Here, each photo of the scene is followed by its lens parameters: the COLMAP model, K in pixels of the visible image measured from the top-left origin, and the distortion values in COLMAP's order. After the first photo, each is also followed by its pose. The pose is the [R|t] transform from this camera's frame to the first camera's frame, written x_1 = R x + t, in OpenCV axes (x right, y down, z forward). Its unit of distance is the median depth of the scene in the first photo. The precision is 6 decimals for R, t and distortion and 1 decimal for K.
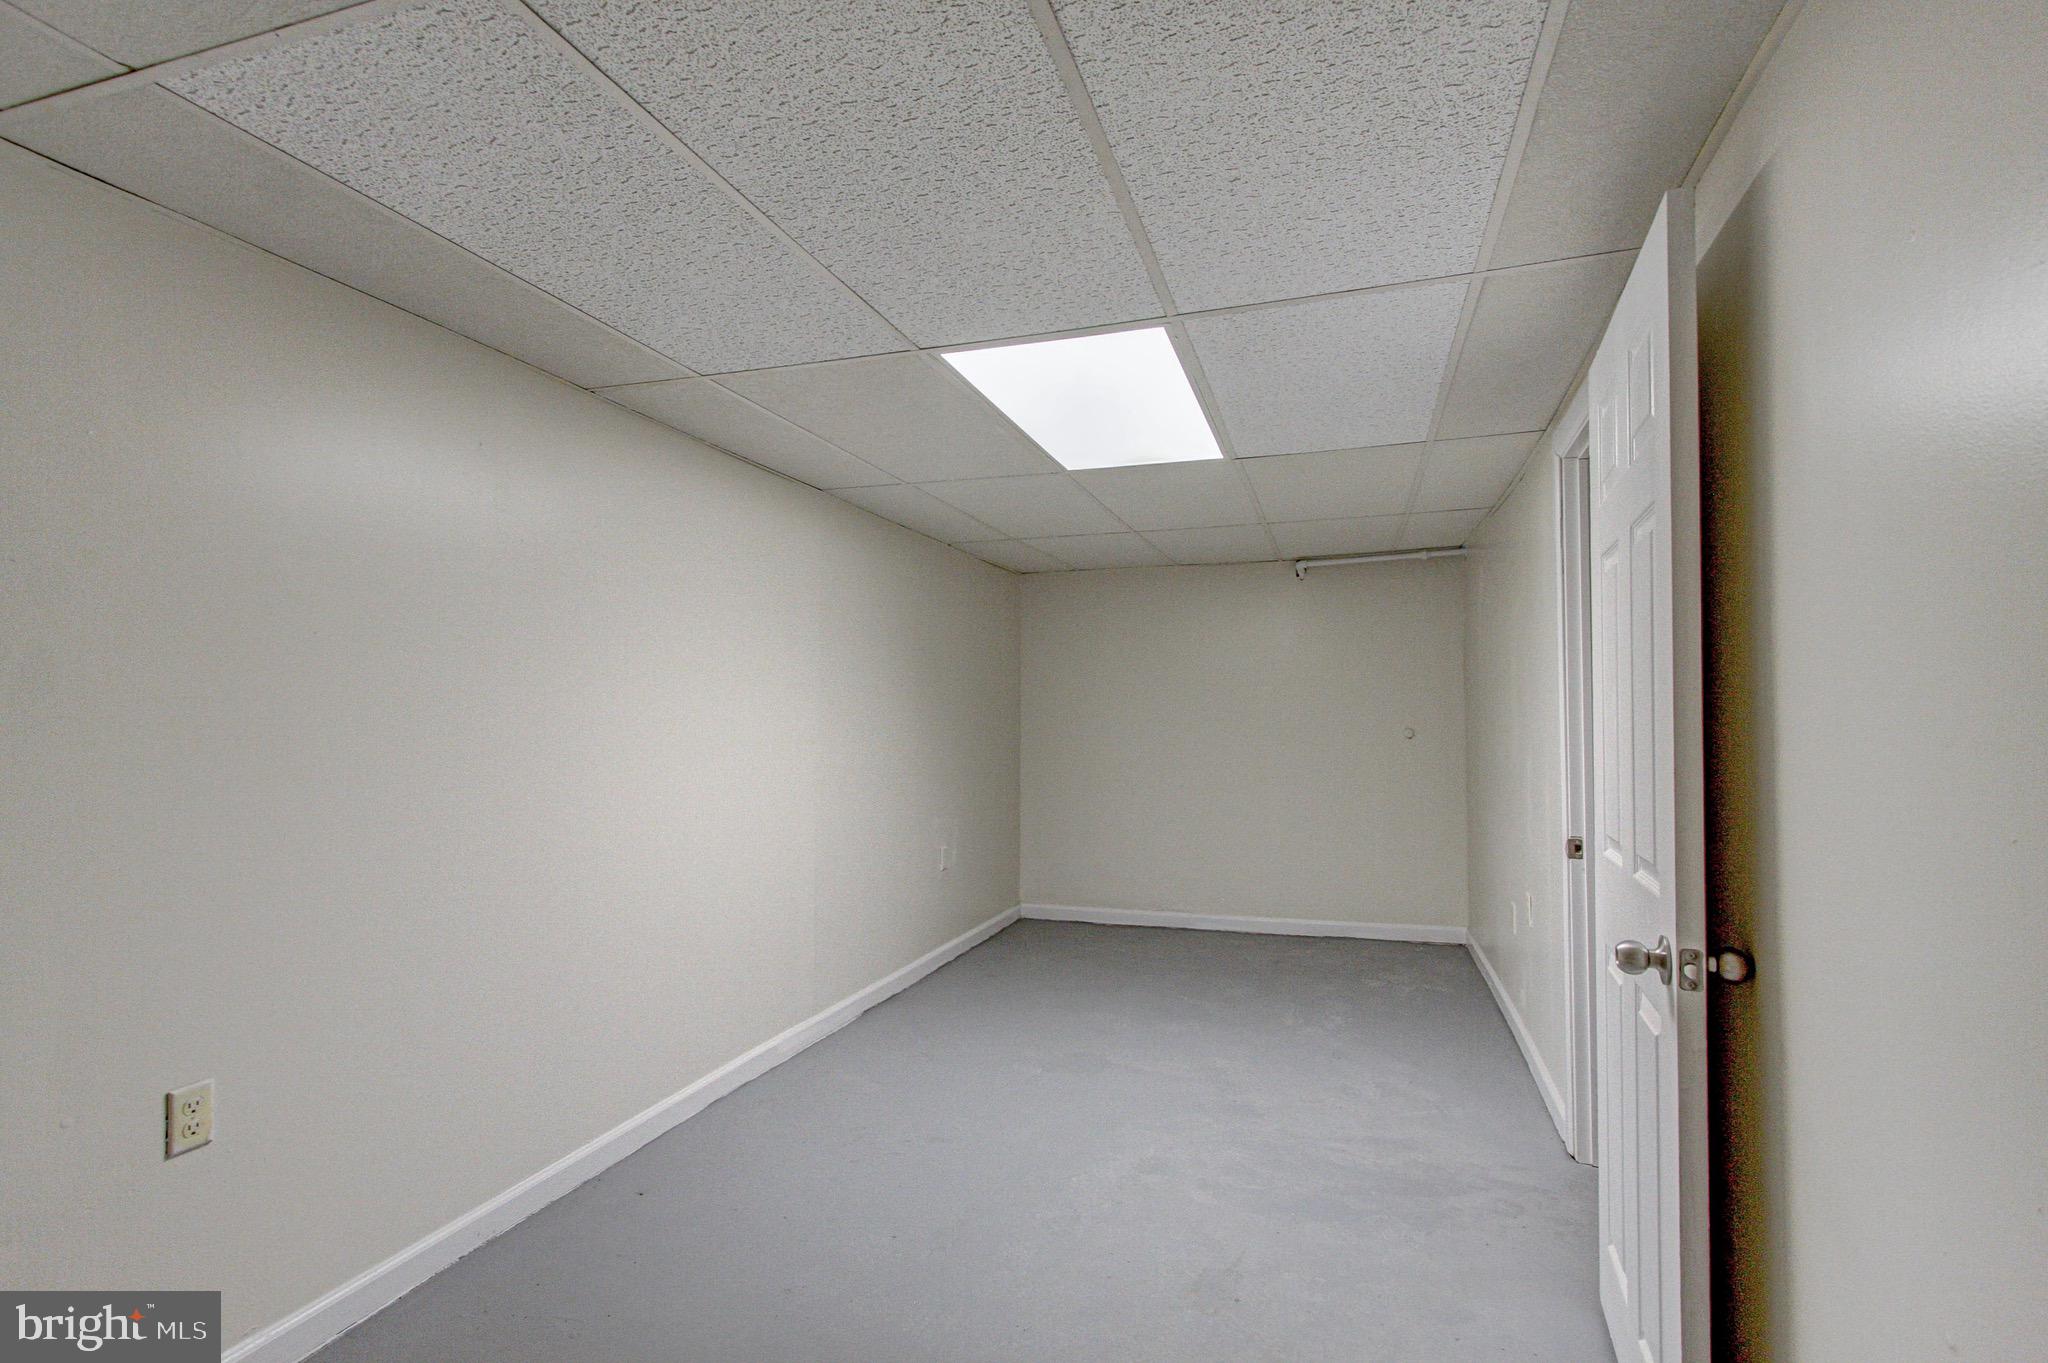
lens RADIAL K [[989.4, 0, 1028.4], [0, 989.4, 695.7], [0, 0, 1]] dist [0.000074, 0.001496]
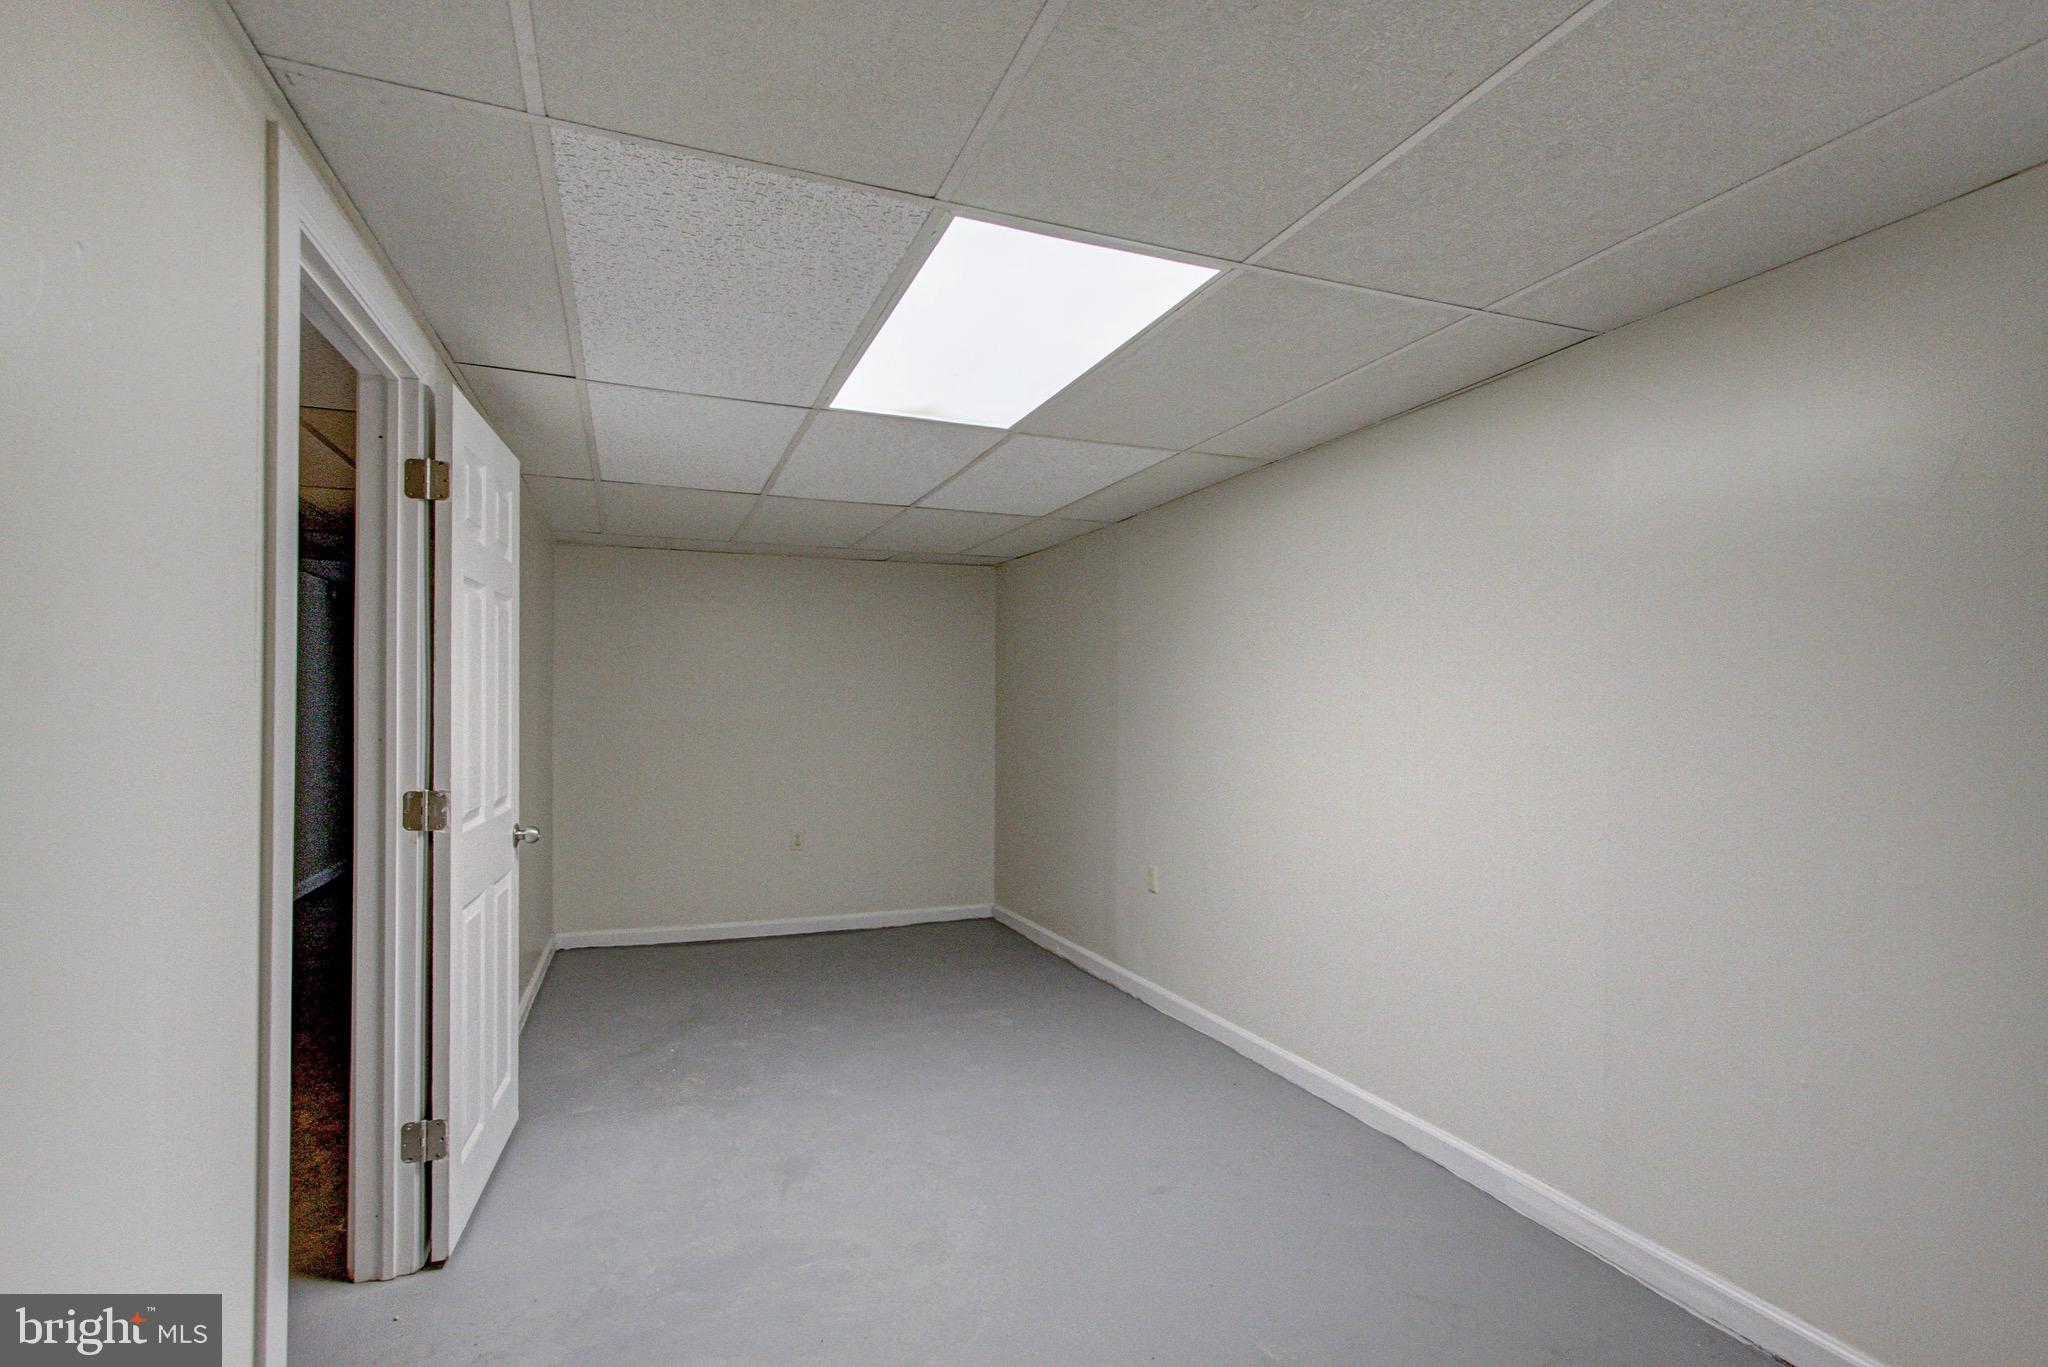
lens RADIAL K [[989.4, 0, 1028.4], [0, 989.4, 697.7], [0, 0, 1]] dist [0.000074, 0.001496]
pose [[-0.771206, -0.010807, -0.636493, 0.520631], [0.009858, 0.999533, -0.028915, 0.028801], [0.636509, -0.028574, -0.770740, 1.491521]]
